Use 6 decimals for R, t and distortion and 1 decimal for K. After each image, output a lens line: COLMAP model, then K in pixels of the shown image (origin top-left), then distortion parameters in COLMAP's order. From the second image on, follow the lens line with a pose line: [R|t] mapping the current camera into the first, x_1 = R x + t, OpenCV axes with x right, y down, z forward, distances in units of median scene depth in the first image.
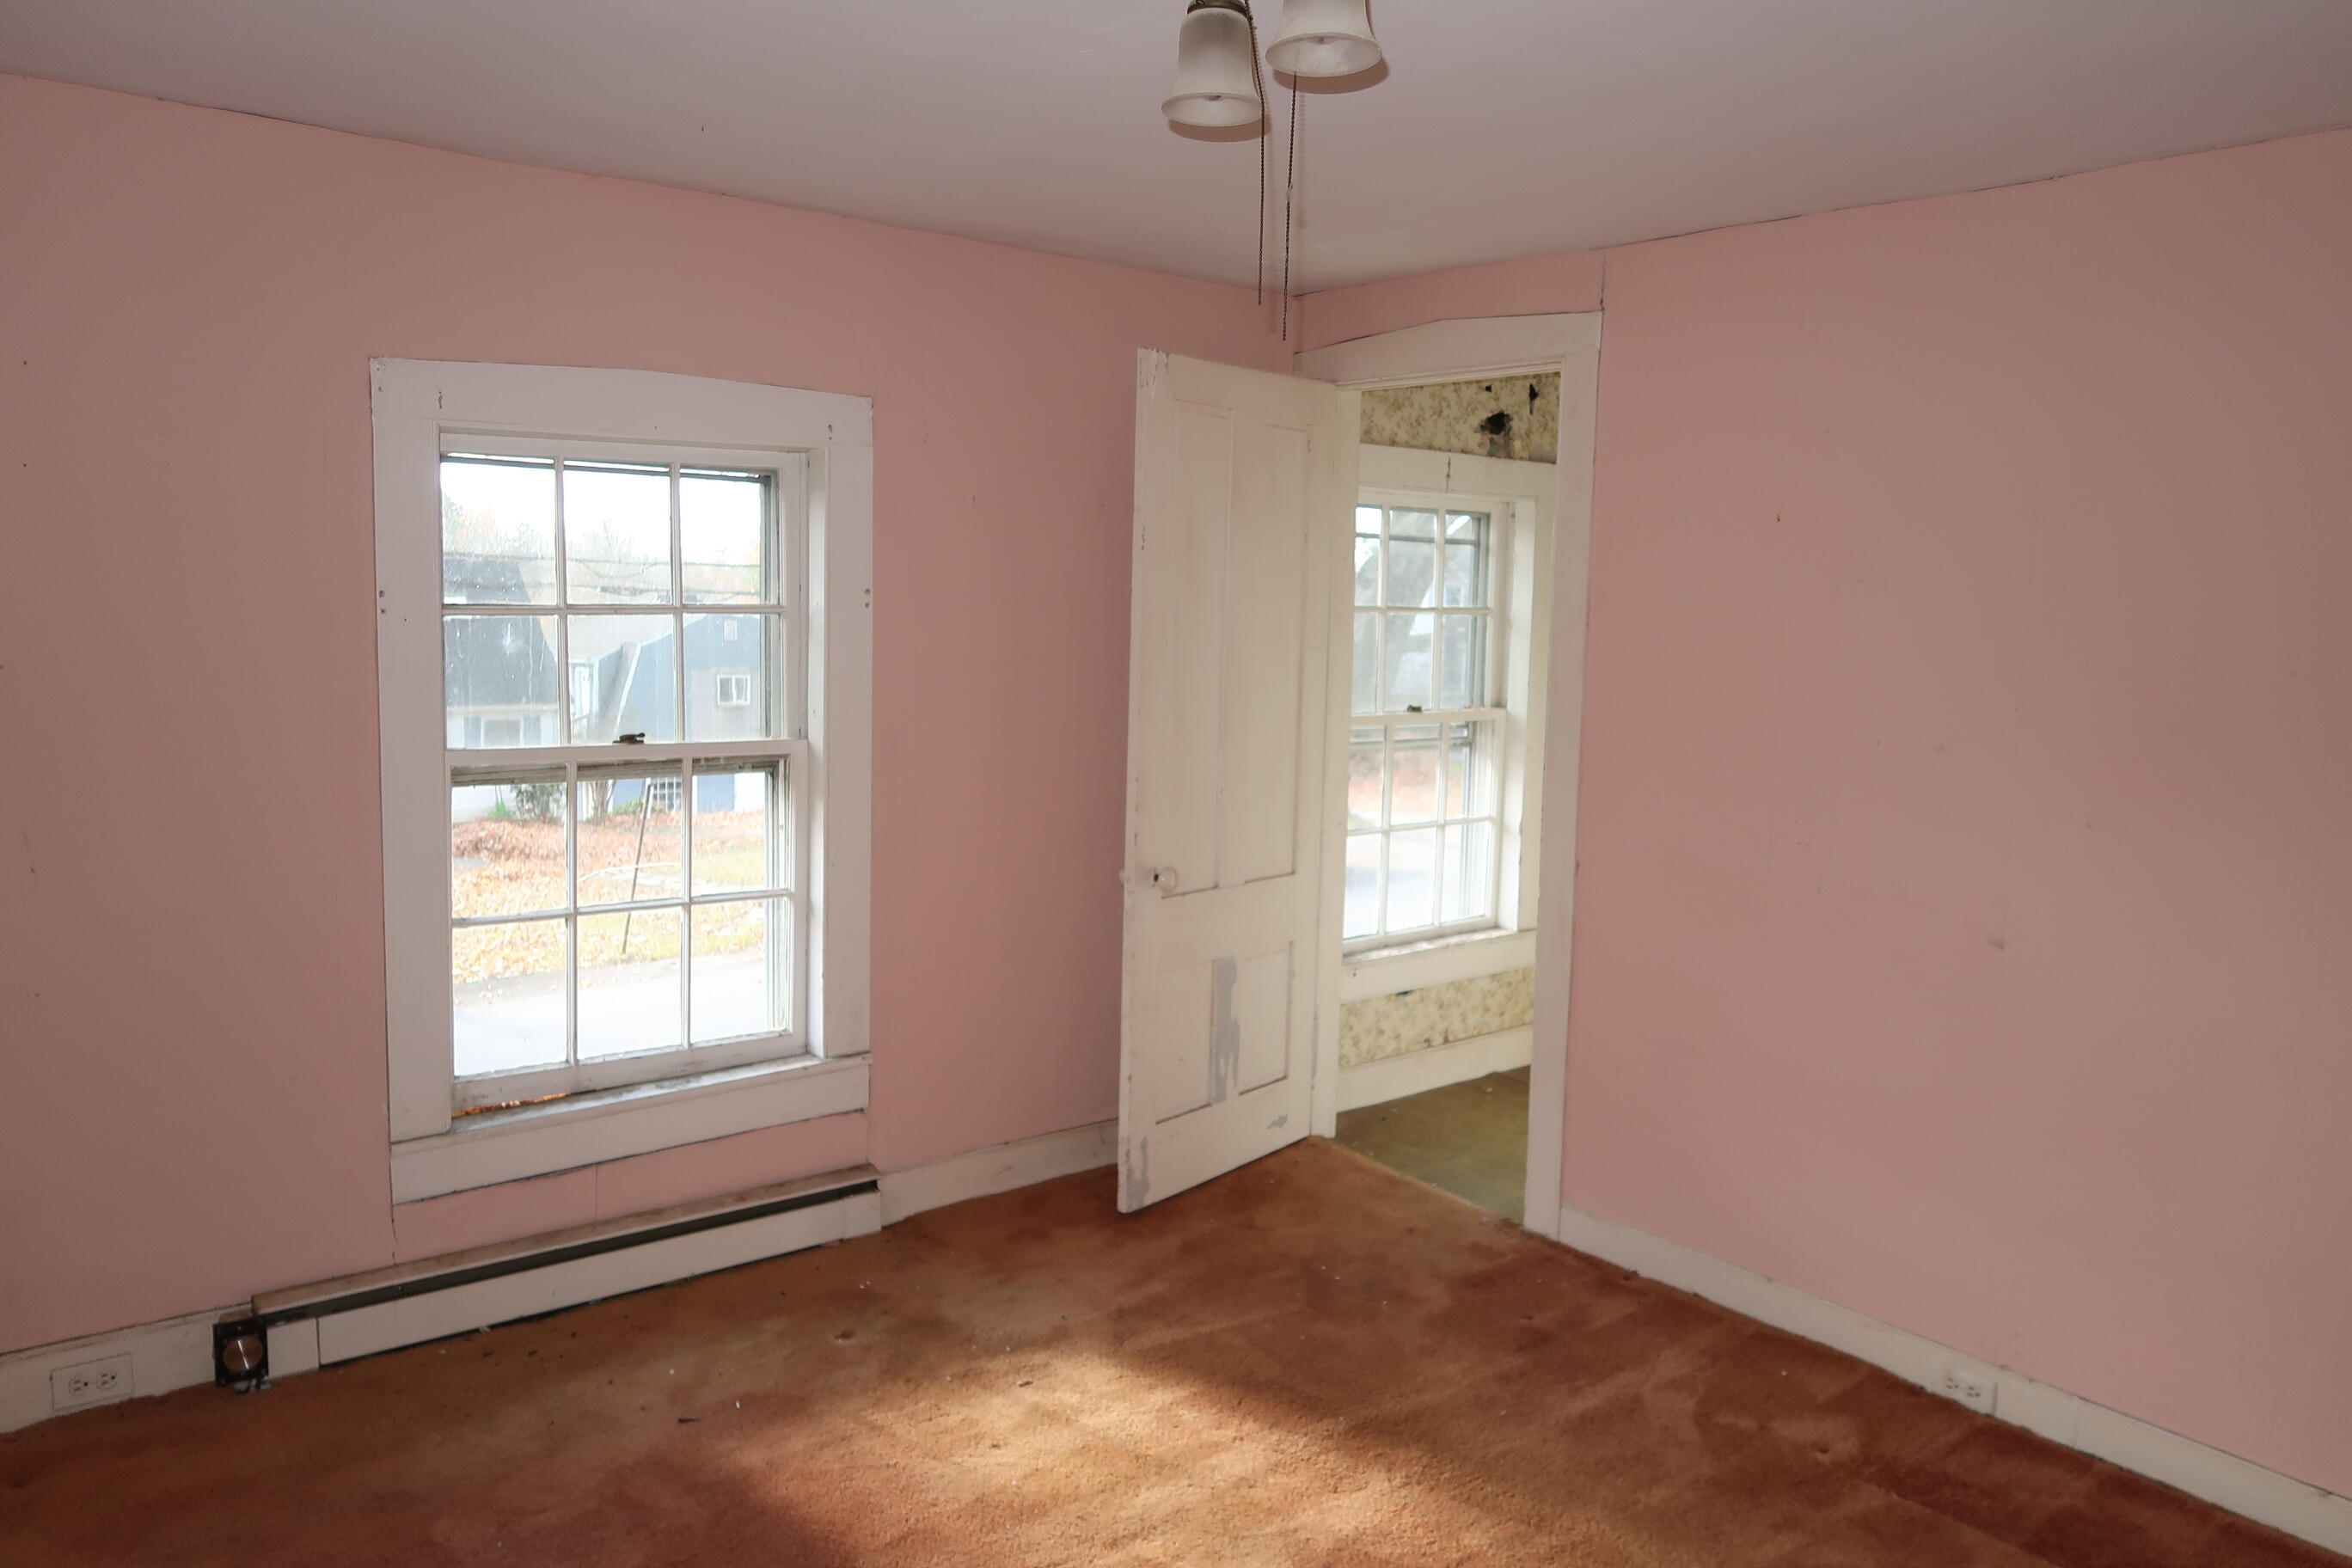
lens RADIAL K [[1555.3, 0, 1176.0], [0, 1555.3, 784.0], [0, 0, 1]] dist [-0.023391, 0.009577]
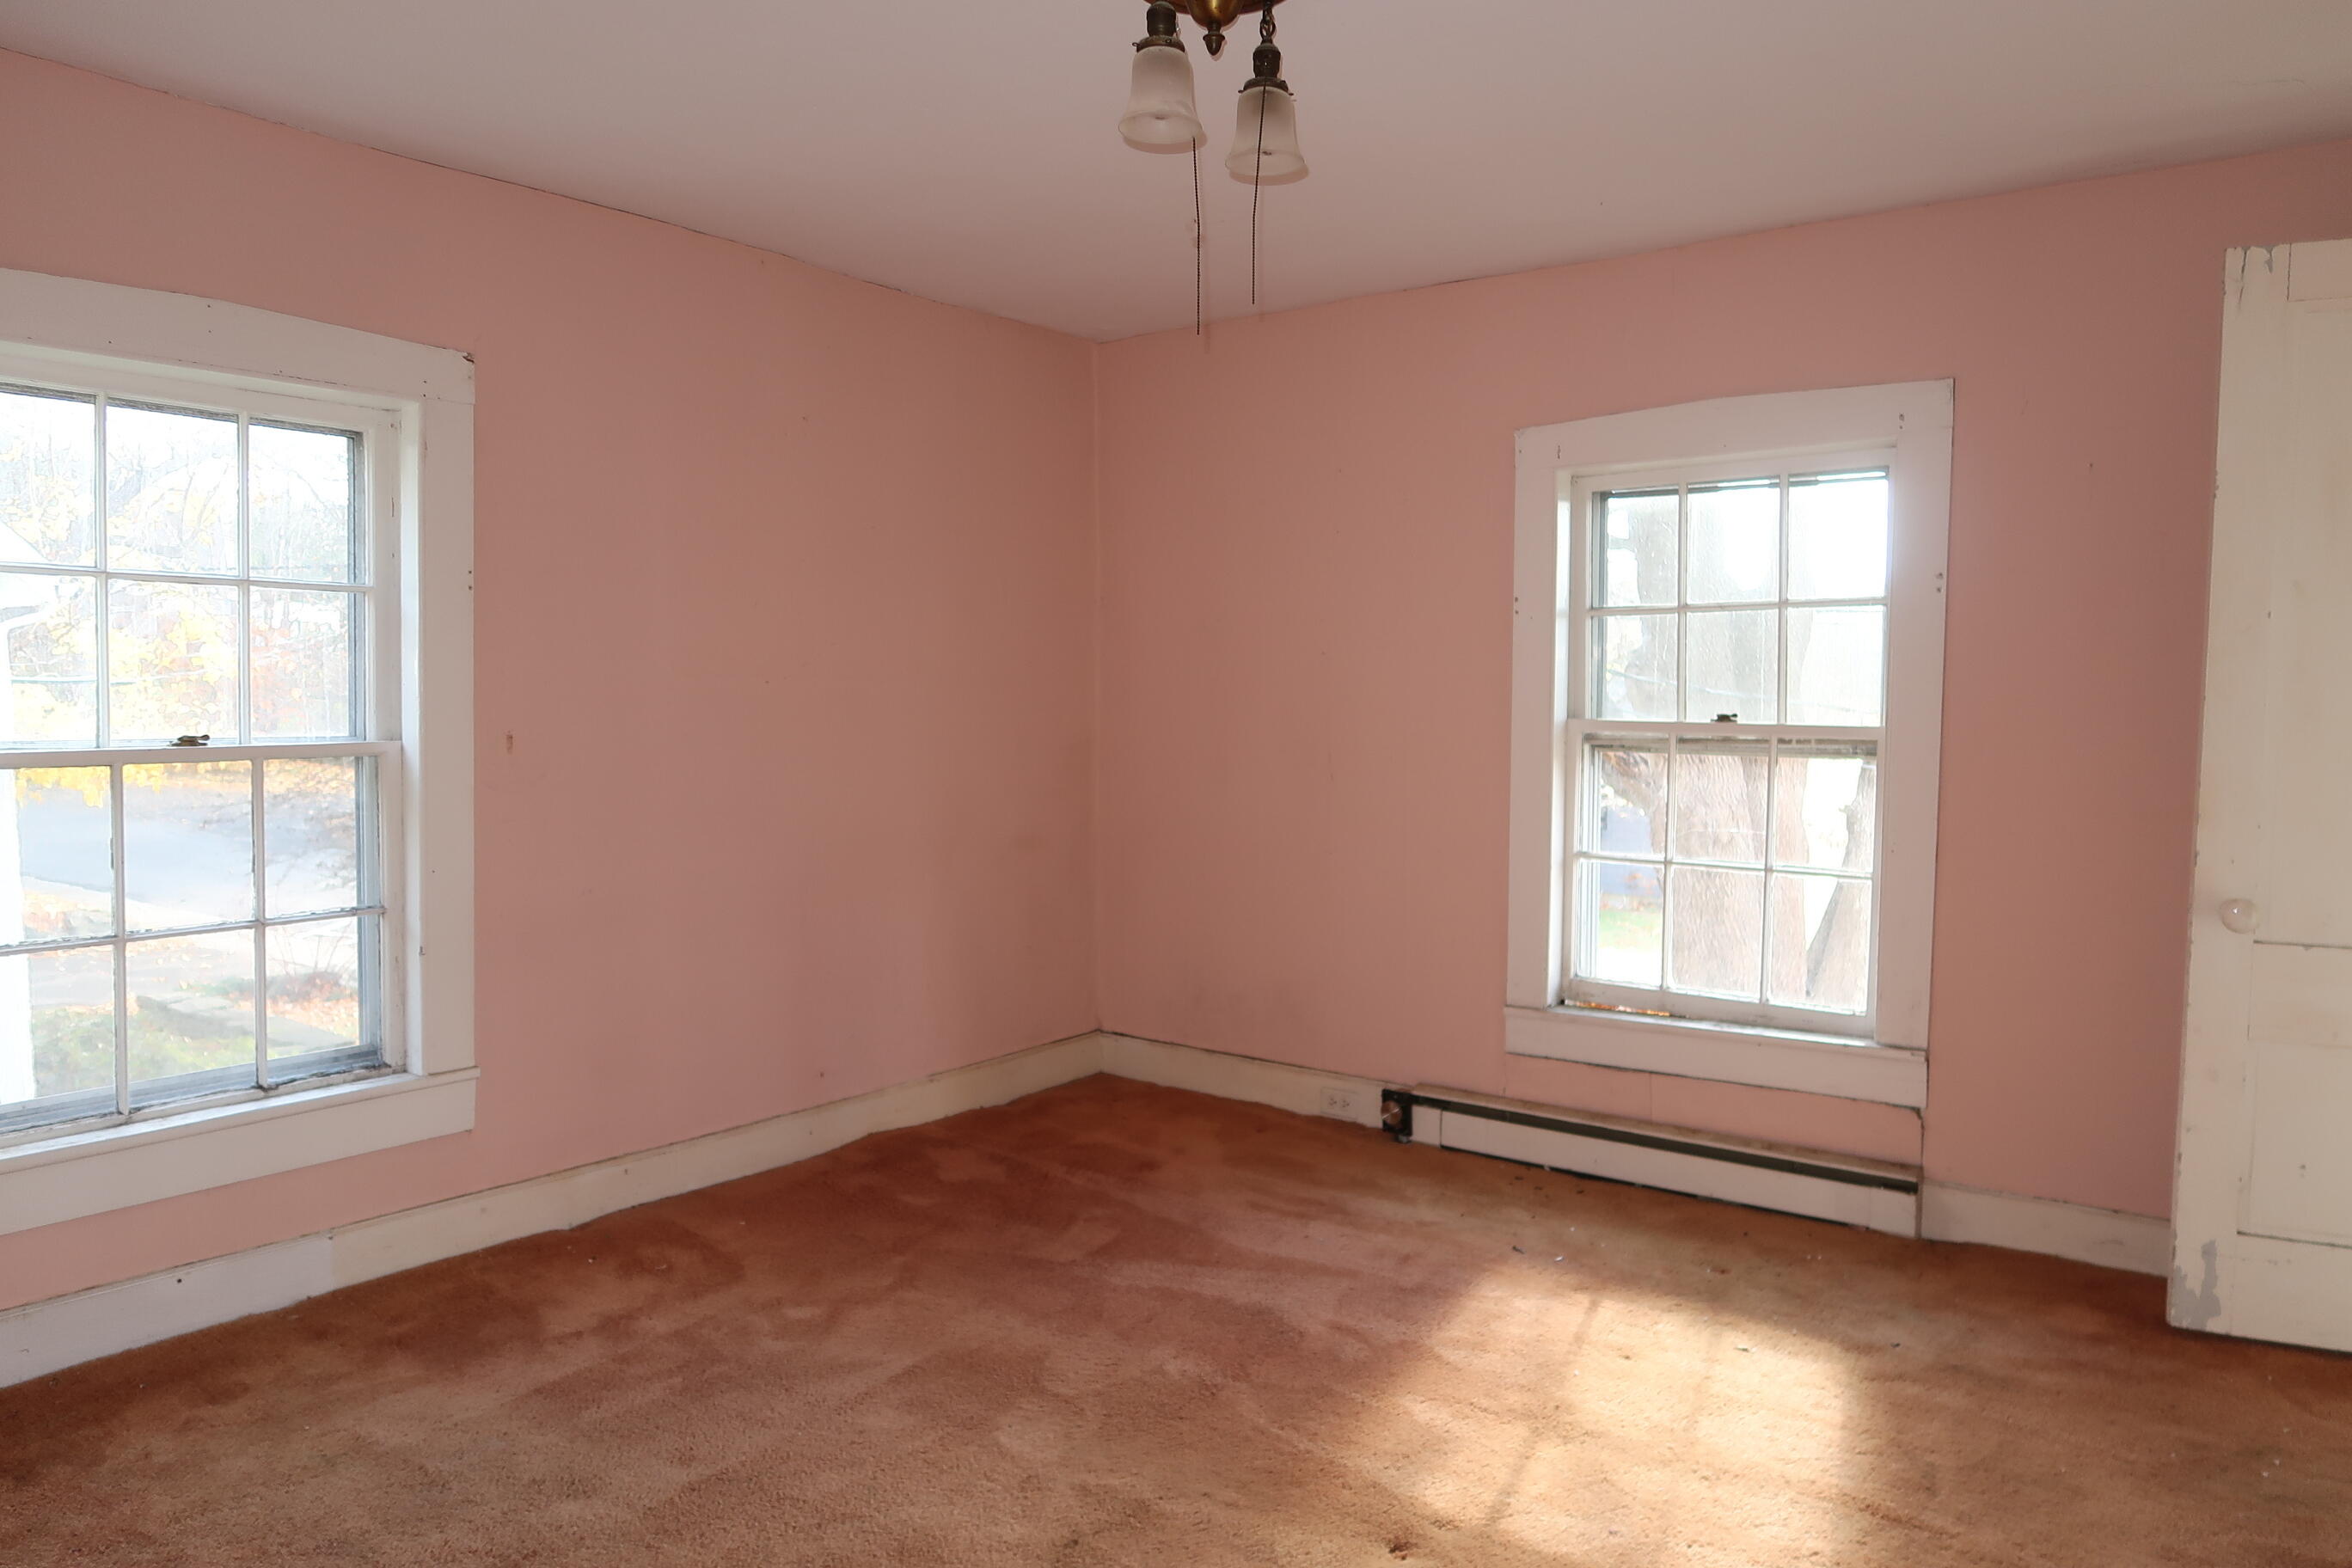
lens RADIAL K [[1555.3, 0, 1176.0], [0, 1555.3, 784.0], [0, 0, 1]] dist [-0.023391, 0.009577]
pose [[0.287532, 0.055370, -0.956169, 0.634800], [-0.089203, 0.995536, 0.030825, 0.020177], [0.953608, 0.076430, 0.291188, 0.282490]]
